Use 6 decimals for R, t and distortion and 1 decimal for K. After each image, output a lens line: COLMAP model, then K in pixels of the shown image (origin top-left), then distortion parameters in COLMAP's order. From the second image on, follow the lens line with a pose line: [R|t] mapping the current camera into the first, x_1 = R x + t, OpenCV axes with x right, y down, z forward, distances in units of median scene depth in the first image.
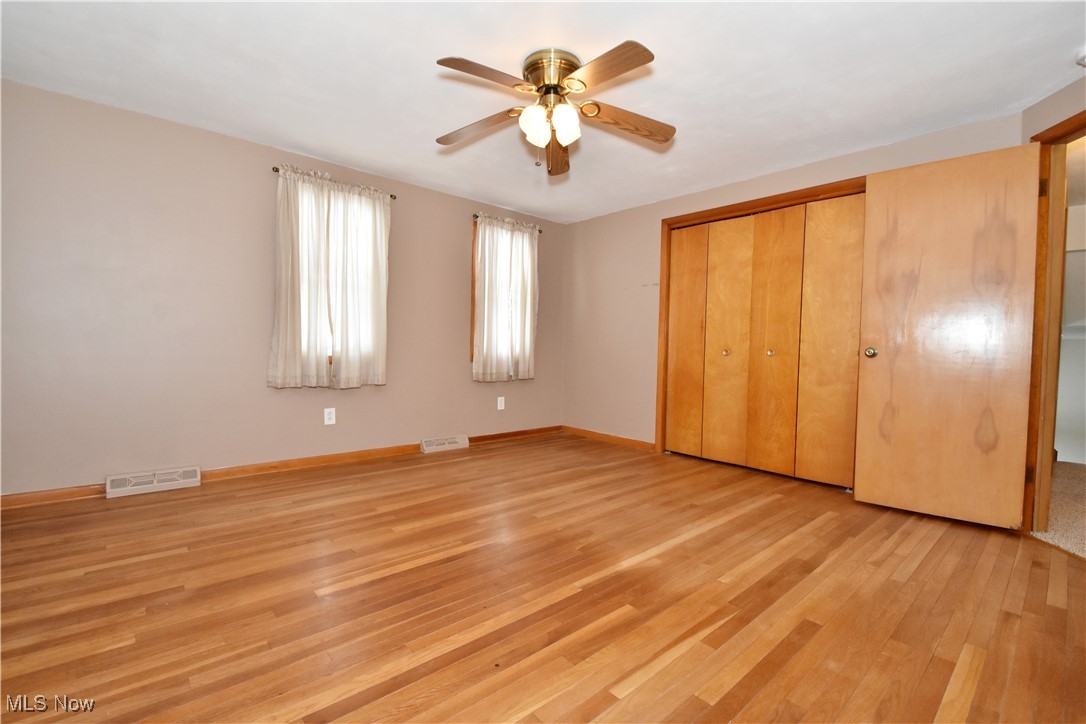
lens RADIAL K [[472.5, 0, 541.1], [0, 472.5, 362.6], [0, 0, 1]] dist [0.001943, -0.013836]
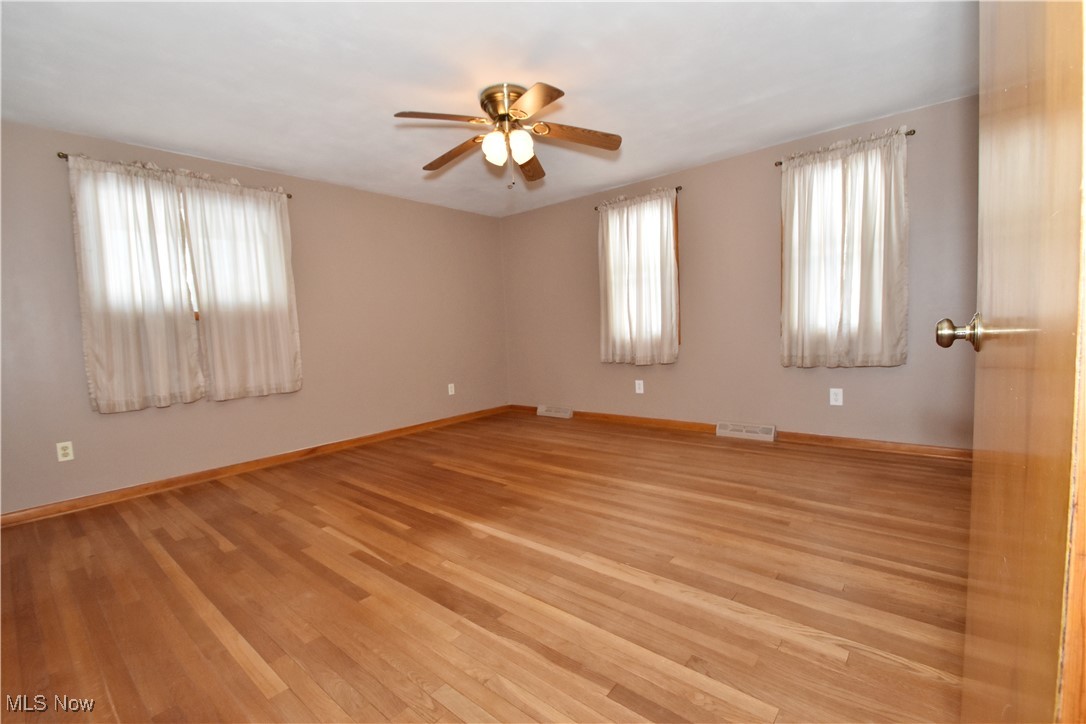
lens RADIAL K [[472.5, 0, 541.1], [0, 472.5, 362.6], [0, 0, 1]] dist [0.001943, -0.013836]
pose [[0.143455, 0.047109, -0.988535, 0.955601], [0.020401, 0.998513, 0.050545, -0.024343], [0.989447, -0.027418, 0.142281, 0.711931]]
